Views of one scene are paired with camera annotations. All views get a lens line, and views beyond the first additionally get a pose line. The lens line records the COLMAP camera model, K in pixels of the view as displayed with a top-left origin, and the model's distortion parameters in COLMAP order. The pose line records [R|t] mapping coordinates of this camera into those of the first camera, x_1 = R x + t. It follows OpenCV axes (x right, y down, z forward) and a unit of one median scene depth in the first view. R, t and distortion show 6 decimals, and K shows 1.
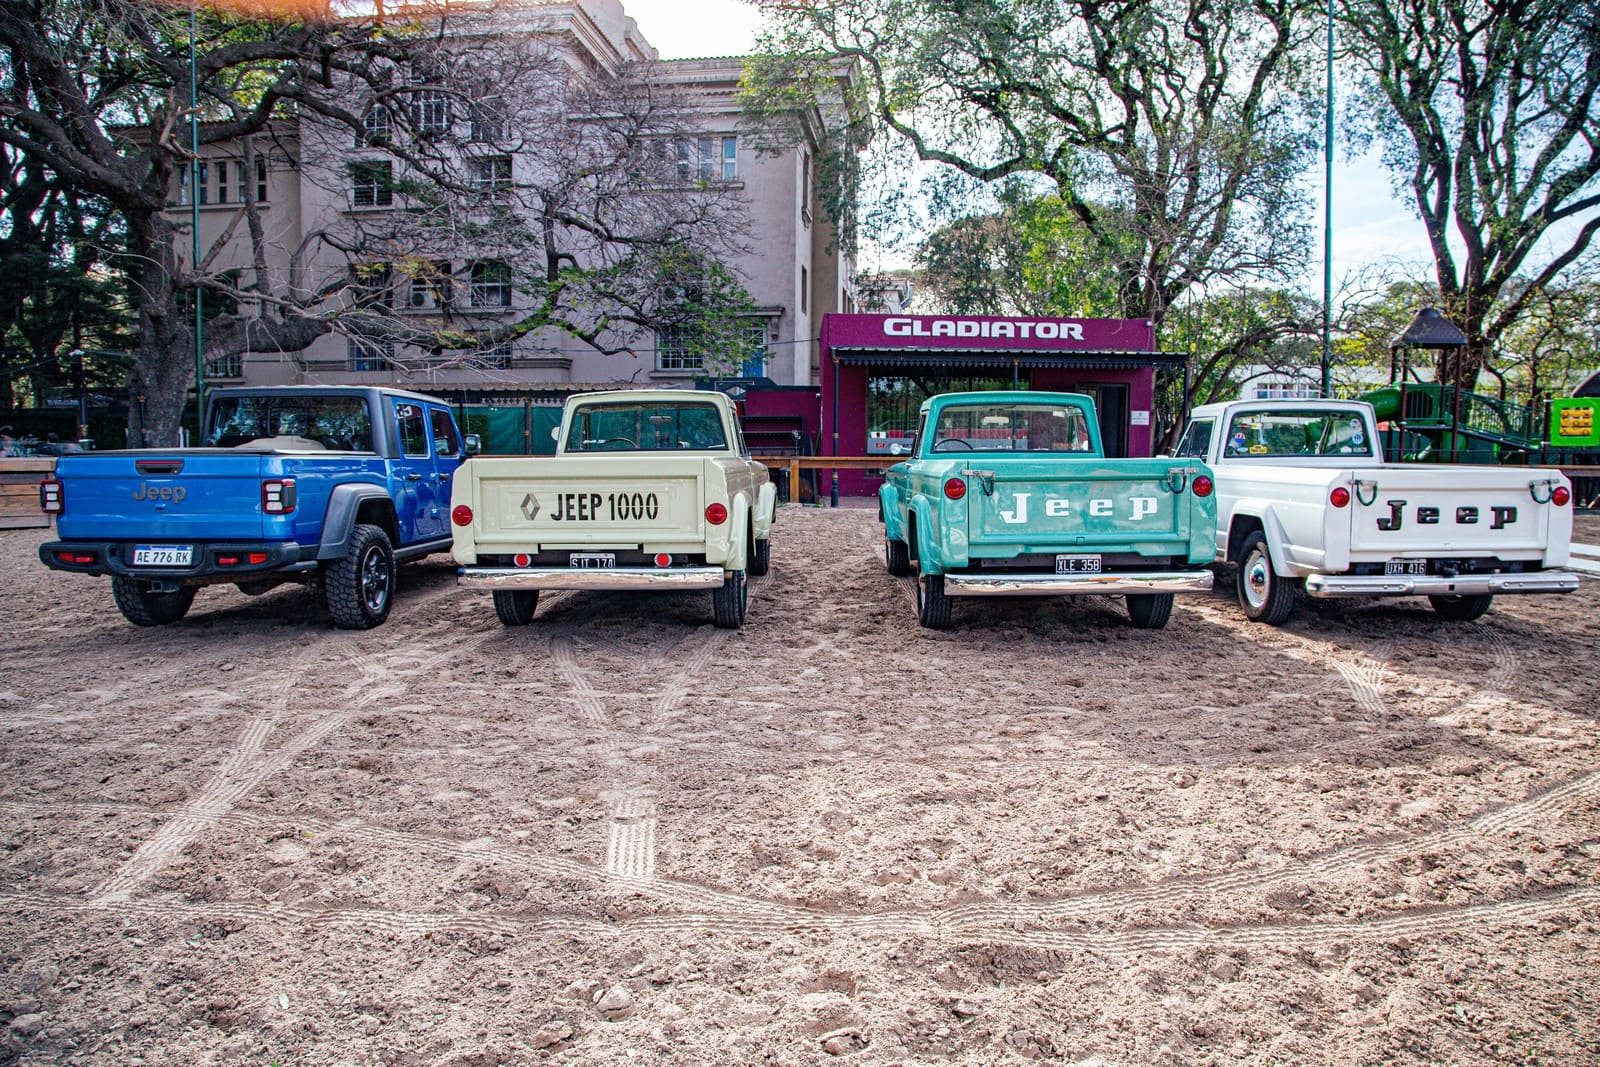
lens RADIAL K [[1083.0, 0, 804.4], [0, 1083.0, 550.0], [0, 0, 1]] dist [-0.122810, 0.063837]
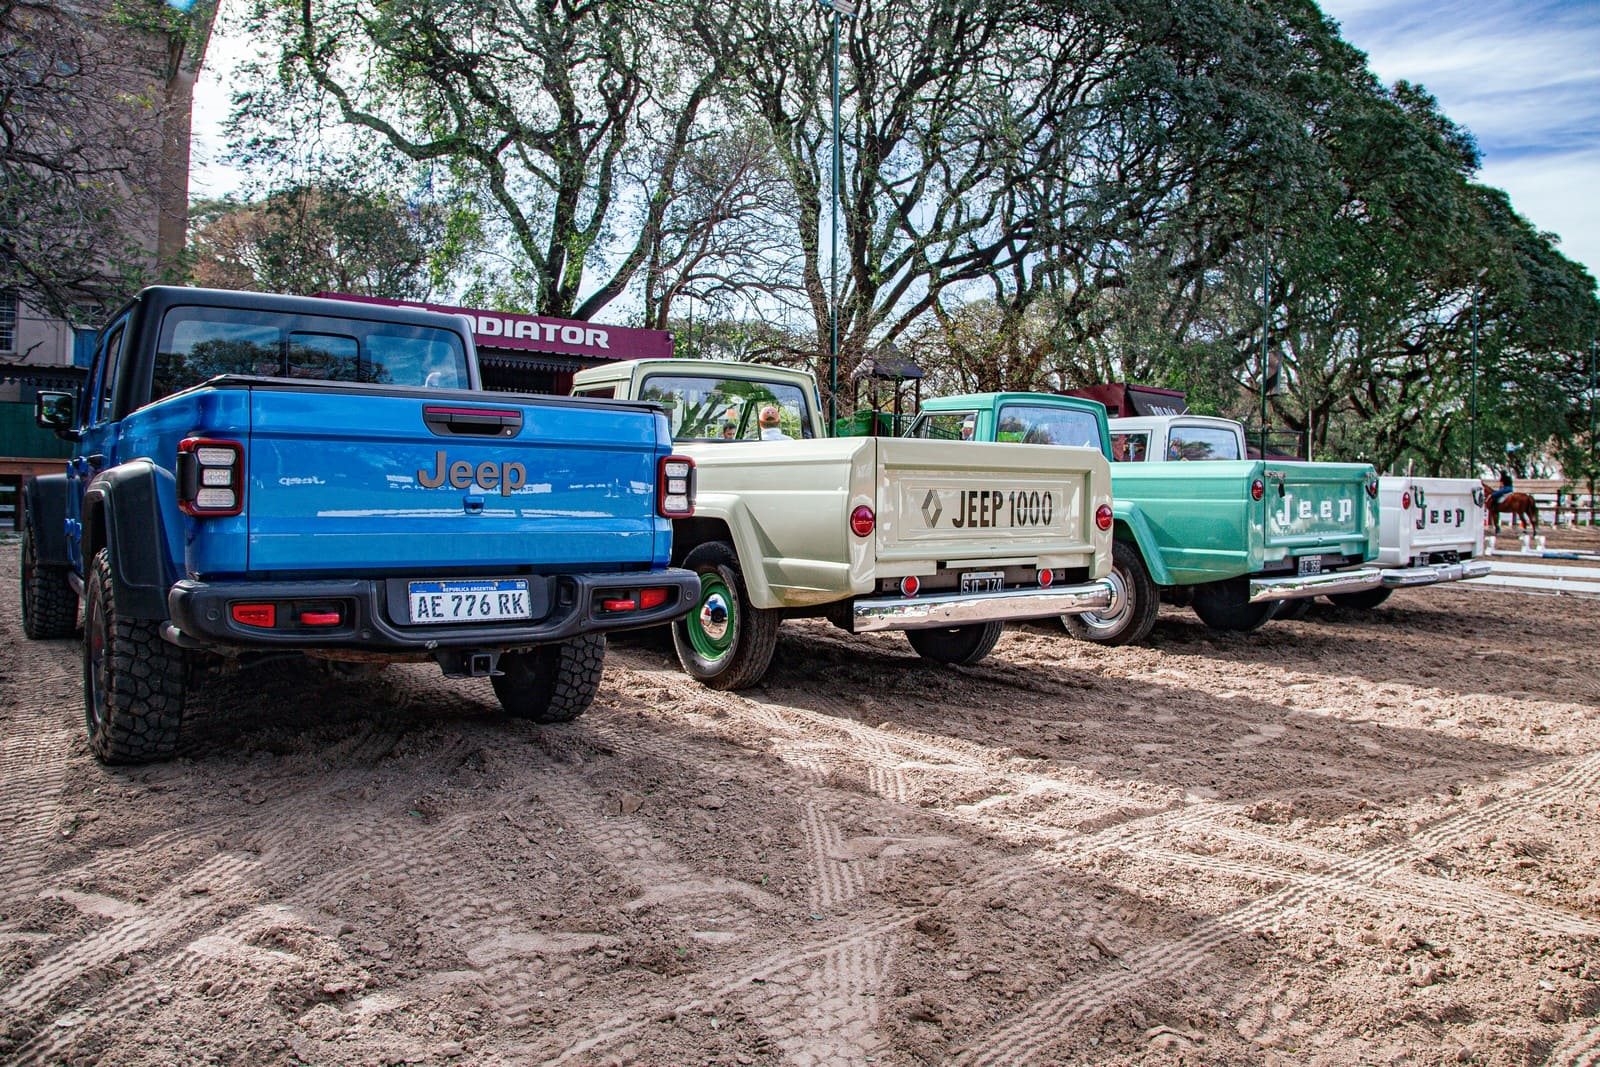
lens RADIAL K [[1179.6, 0, 803.0], [0, 1179.6, 503.7], [0, 0, 1]] dist [-0.124474, 0.064249]
pose [[0.775990, 0.003891, 0.630734, -0.288467], [0.041947, 0.997449, -0.057760, -0.000810], [-0.629349, 0.071278, 0.773847, 0.162948]]
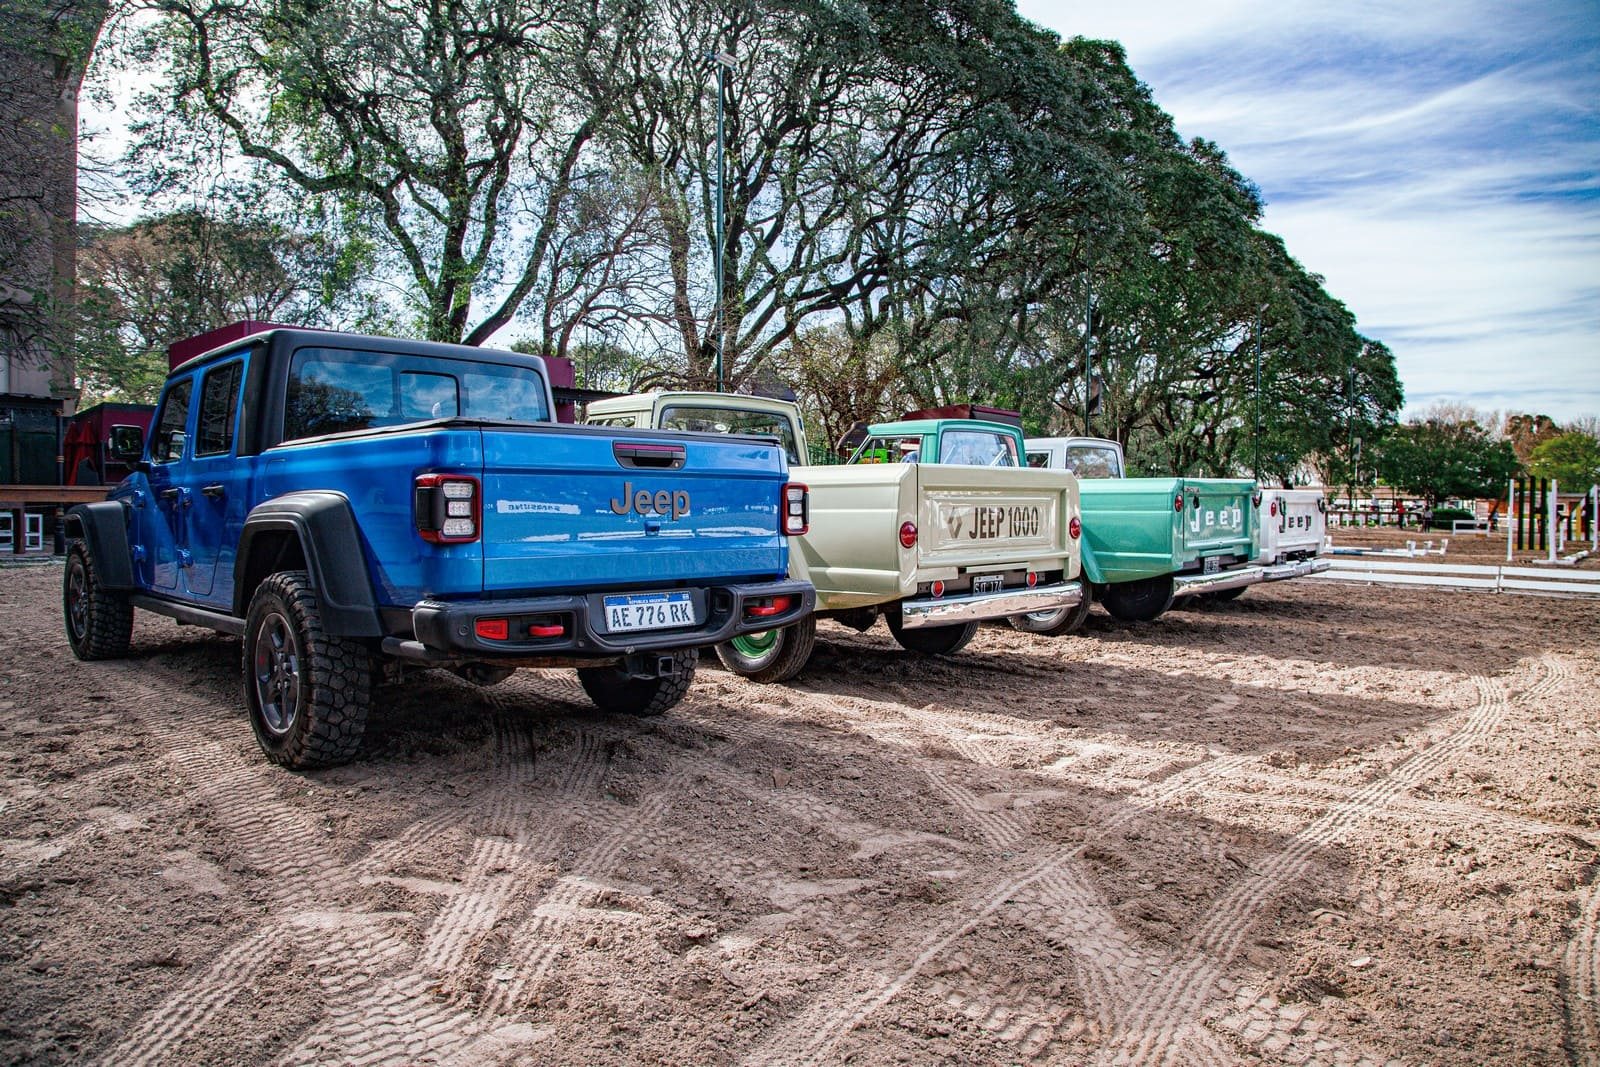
lens RADIAL K [[1083.0, 0, 804.4], [0, 1083.0, 550.0], [0, 0, 1]] dist [-0.122810, 0.063837]
pose [[0.679566, -0.030750, 0.732970, -0.338973], [0.063584, 0.997830, -0.017090, -0.004438], [-0.730854, 0.058219, 0.680047, 0.184811]]
